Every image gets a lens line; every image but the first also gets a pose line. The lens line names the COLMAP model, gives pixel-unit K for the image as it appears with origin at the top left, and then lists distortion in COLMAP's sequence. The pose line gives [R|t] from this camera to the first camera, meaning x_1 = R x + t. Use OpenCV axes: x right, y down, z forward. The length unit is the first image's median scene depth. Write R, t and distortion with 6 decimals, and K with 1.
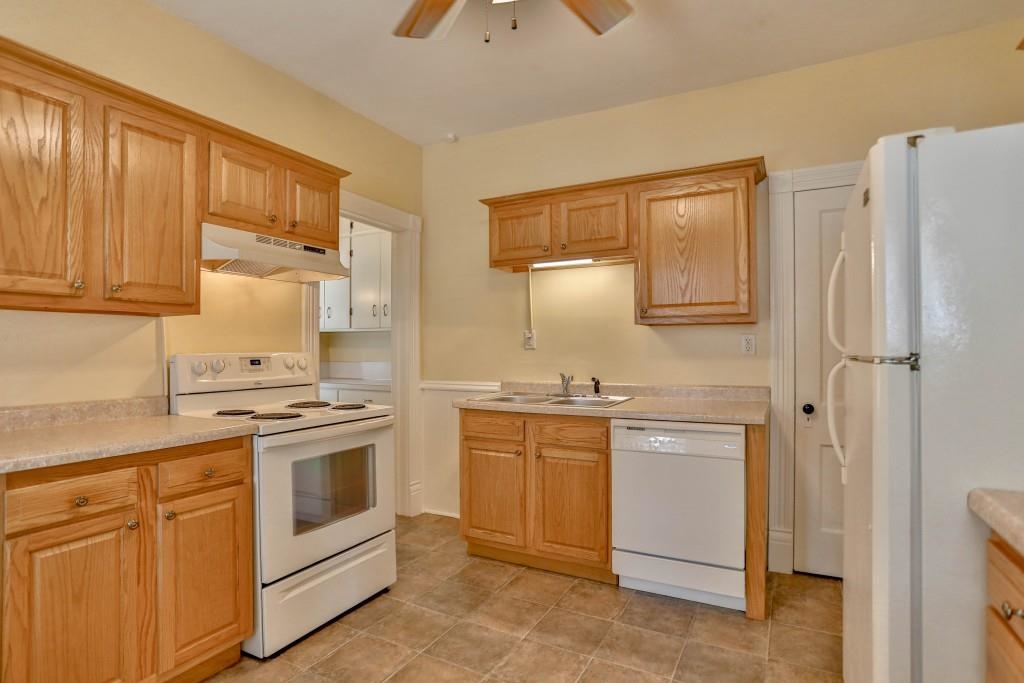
lens RADIAL K [[536.7, 0, 506.4], [0, 536.7, 347.3], [0, 0, 1]] dist [-0.058074, 0.034500]
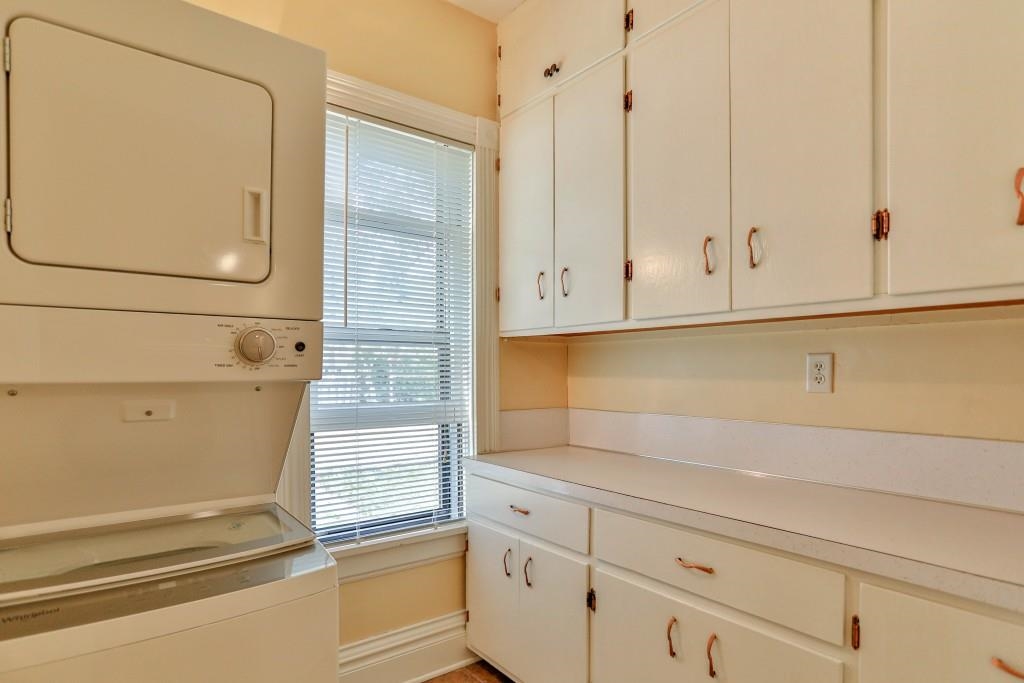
lens RADIAL K [[536.7, 0, 506.4], [0, 536.7, 347.3], [0, 0, 1]] dist [-0.058074, 0.034500]
pose [[0.908346, -0.014789, -0.417957, -0.414584], [-0.004695, 0.998951, -0.045550, -0.004270], [0.418193, 0.043338, 0.907324, 1.244981]]
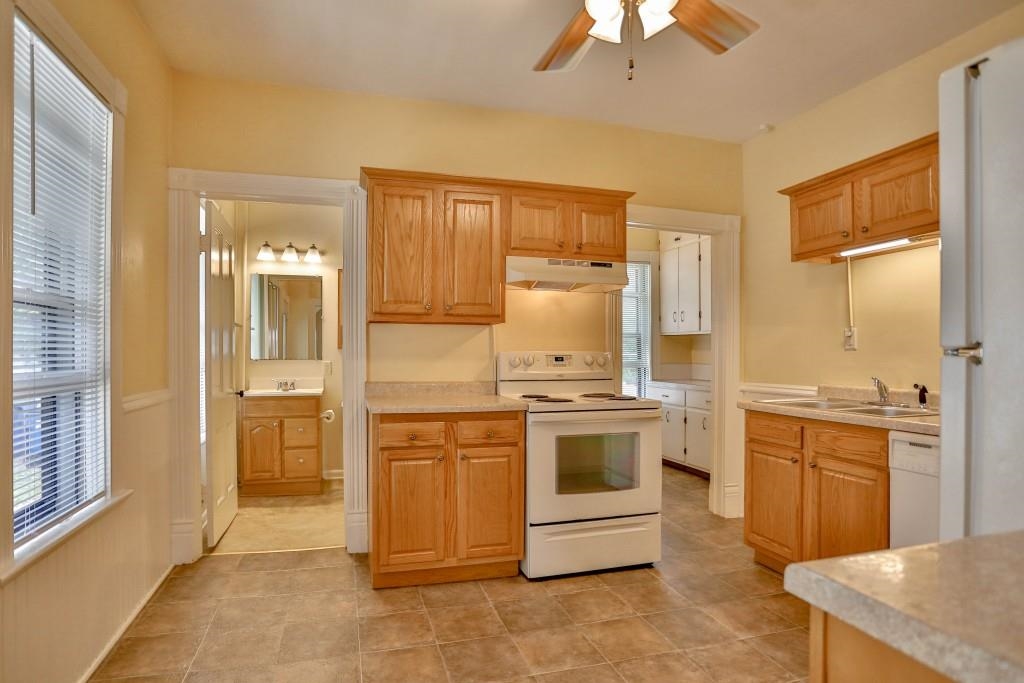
lens RADIAL K [[559.7, 0, 508.1], [0, 559.7, 354.5], [0, 0, 1]] dist [-0.076868, 0.036998]
pose [[0.706748, 0.004878, -0.707449, 0.381464], [-0.003436, 0.999988, 0.003462, 0.013472], [0.707457, -0.000016, 0.706756, -0.024980]]
